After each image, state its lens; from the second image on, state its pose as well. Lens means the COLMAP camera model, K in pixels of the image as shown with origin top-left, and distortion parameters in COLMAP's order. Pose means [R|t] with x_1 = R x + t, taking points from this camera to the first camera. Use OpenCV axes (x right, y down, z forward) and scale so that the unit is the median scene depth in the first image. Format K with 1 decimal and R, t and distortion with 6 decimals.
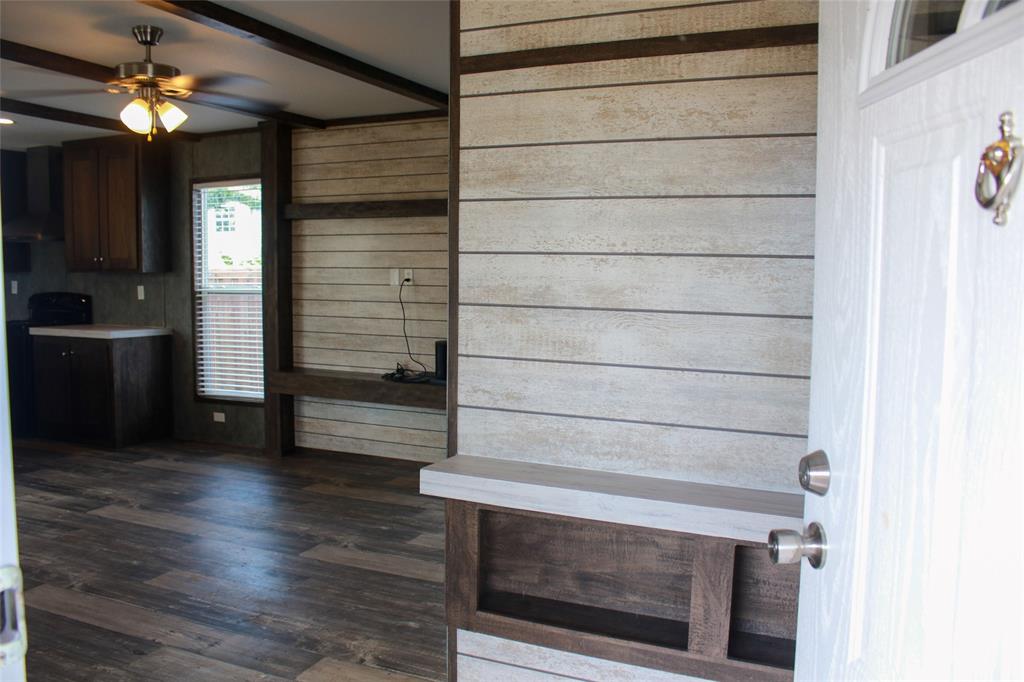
lens RADIAL K [[829.9, 0, 512.0], [0, 829.9, 341.0], [0, 0, 1]] dist [-0.161795, 0.149783]
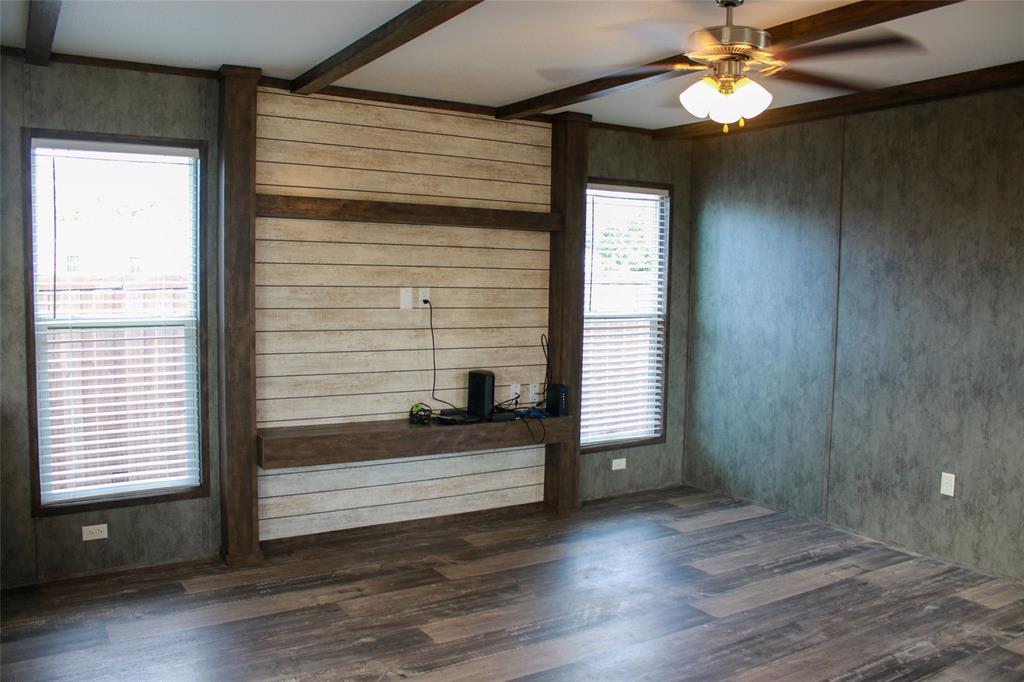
lens RADIAL K [[829.9, 0, 512.0], [0, 829.9, 341.0], [0, 0, 1]] dist [-0.161795, 0.149783]
pose [[0.567243, -0.061614, 0.821242, -0.730854], [0.058087, 0.997707, 0.034732, -0.056095], [-0.821499, 0.028002, 0.569522, 0.444014]]
